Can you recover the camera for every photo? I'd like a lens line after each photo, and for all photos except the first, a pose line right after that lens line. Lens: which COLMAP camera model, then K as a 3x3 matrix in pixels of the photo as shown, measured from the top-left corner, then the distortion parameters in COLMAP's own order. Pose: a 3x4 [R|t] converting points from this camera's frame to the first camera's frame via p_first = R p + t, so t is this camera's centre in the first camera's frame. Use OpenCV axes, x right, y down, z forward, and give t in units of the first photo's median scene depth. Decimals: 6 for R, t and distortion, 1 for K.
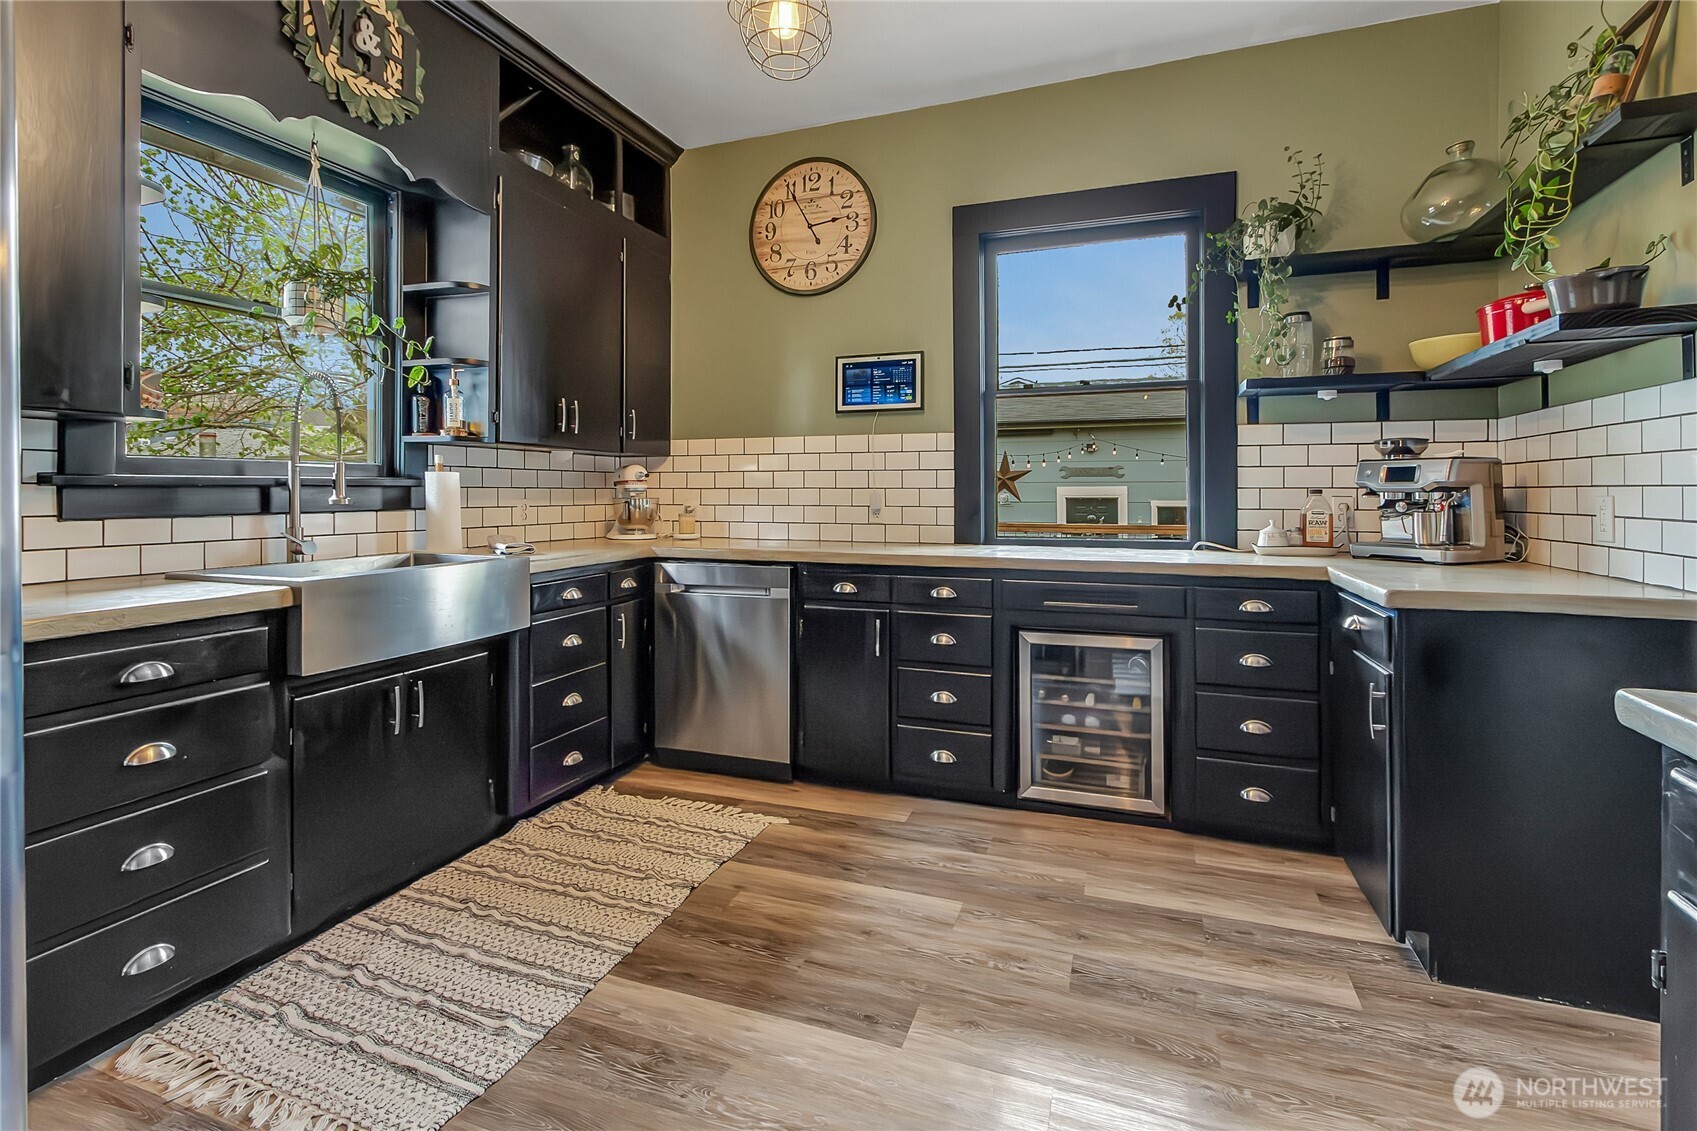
lens RADIAL K [[805.5, 0, 830.7], [0, 805.5, 489.8], [0, 0, 1]] dist [0.001135, -0.000943]
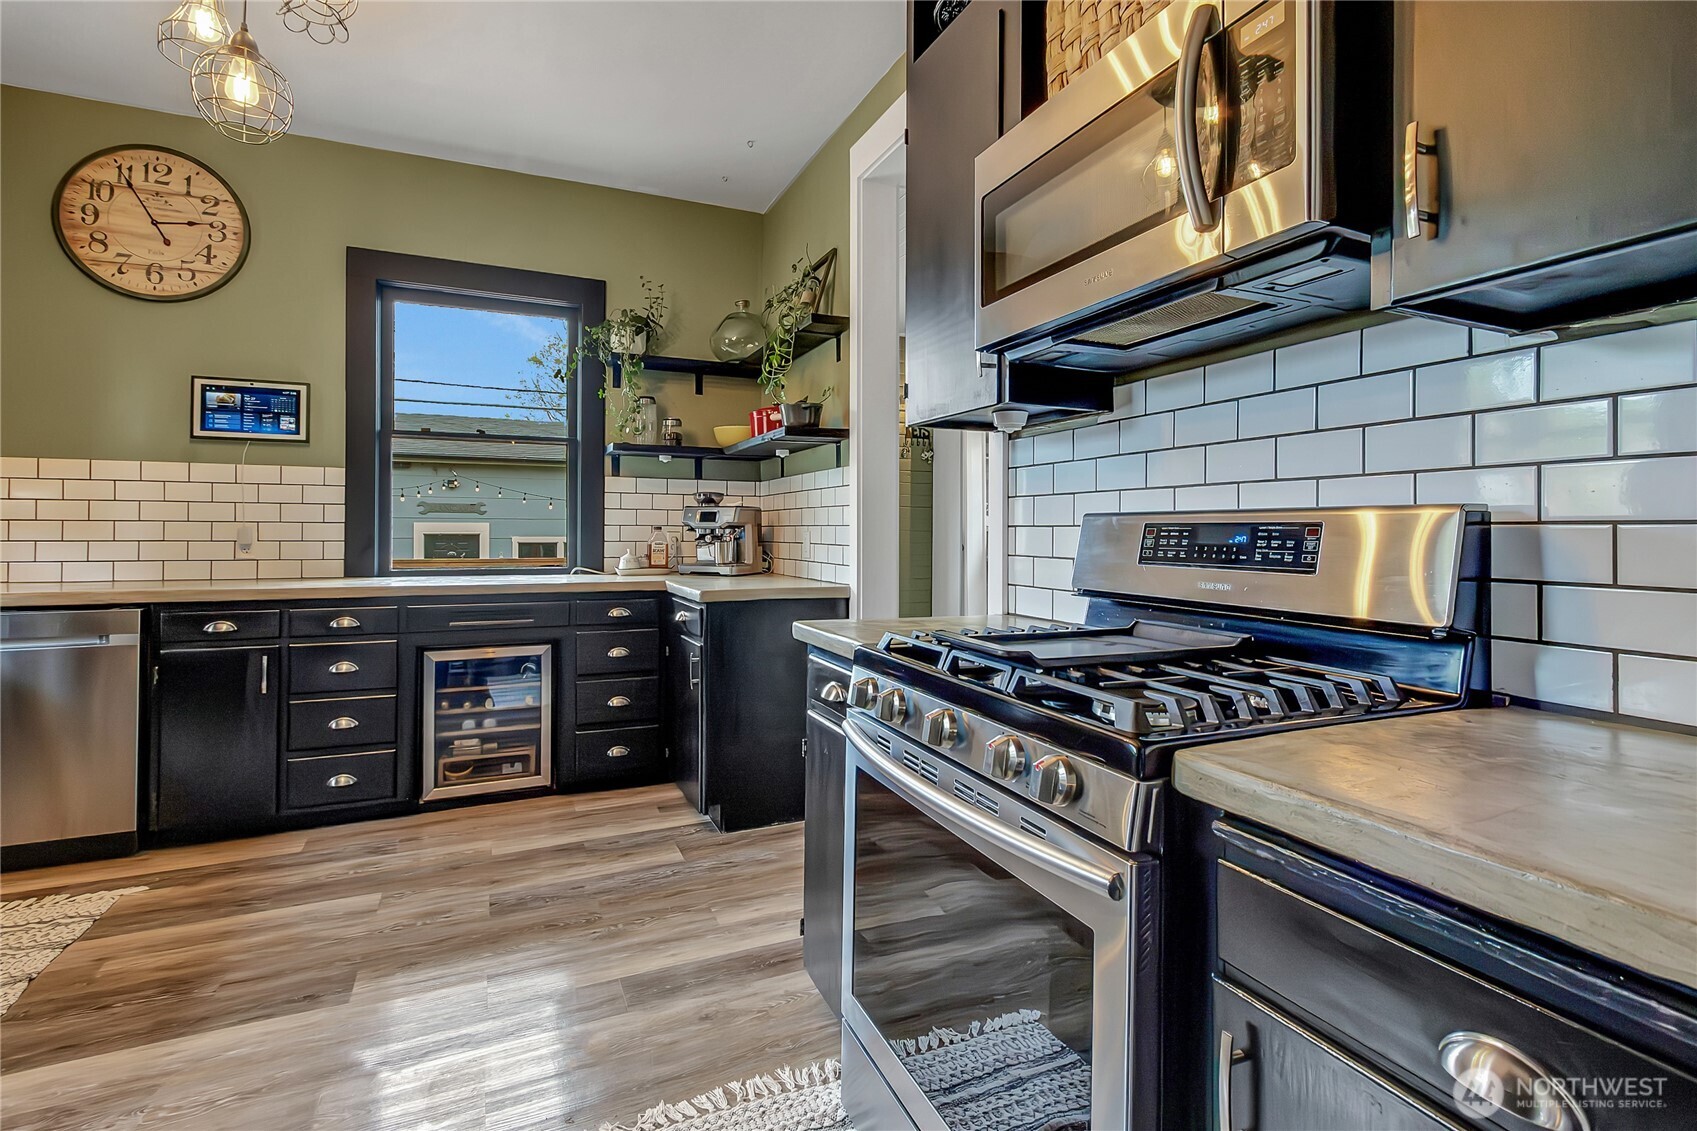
lens RADIAL K [[773.2, 0, 837.2], [0, 773.2, 526.0], [0, 0, 1]] dist [-0.000329, 0.000025]
pose [[0.710142, 0.008225, 0.704011, -0.114164], [-0.007602, 0.999963, -0.004013, 0.001776], [-0.704018, -0.002502, 0.710178, -0.161278]]
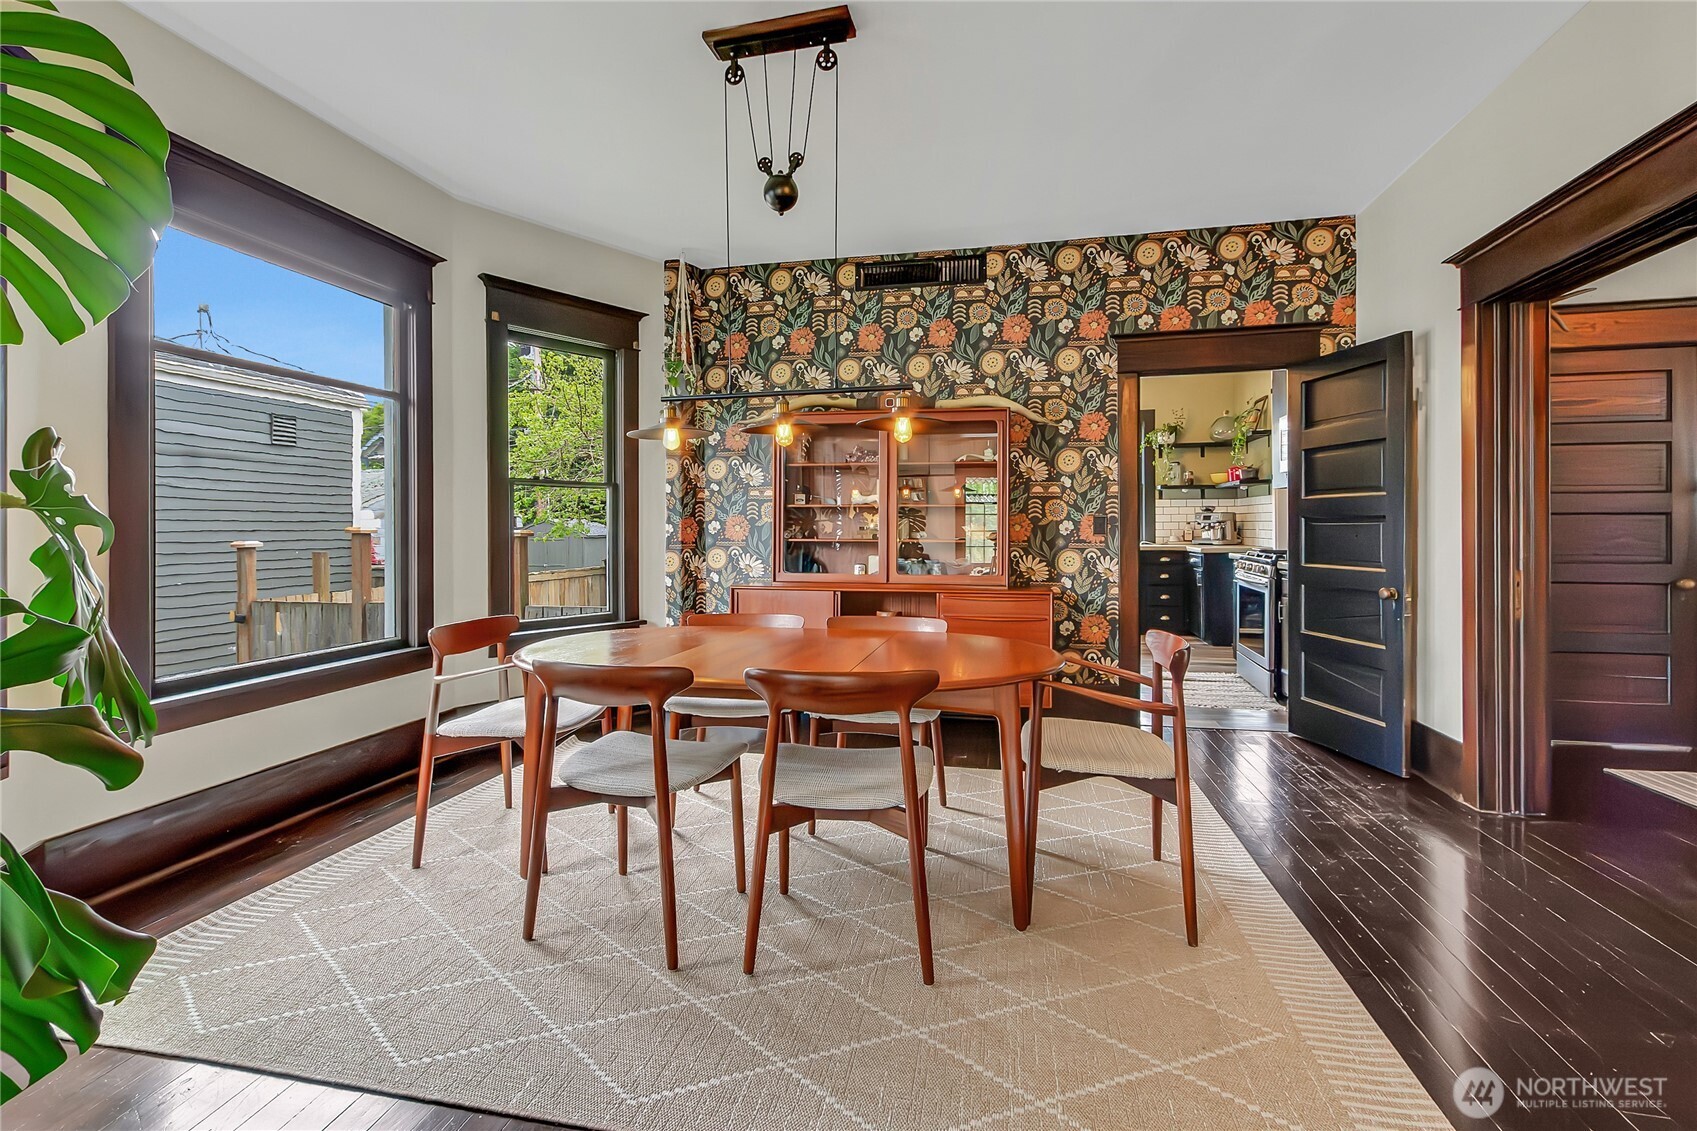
lens RADIAL K [[773.2, 0, 826.2], [0, 773.2, 530.3], [0, 0, 1]] dist [-0.000329, 0.000025]
pose [[0.992303, -0.008178, 0.123564, -1.050224], [0.007199, 0.999939, 0.008369, -0.005361], [-0.123625, -0.007415, 0.992301, -1.665973]]
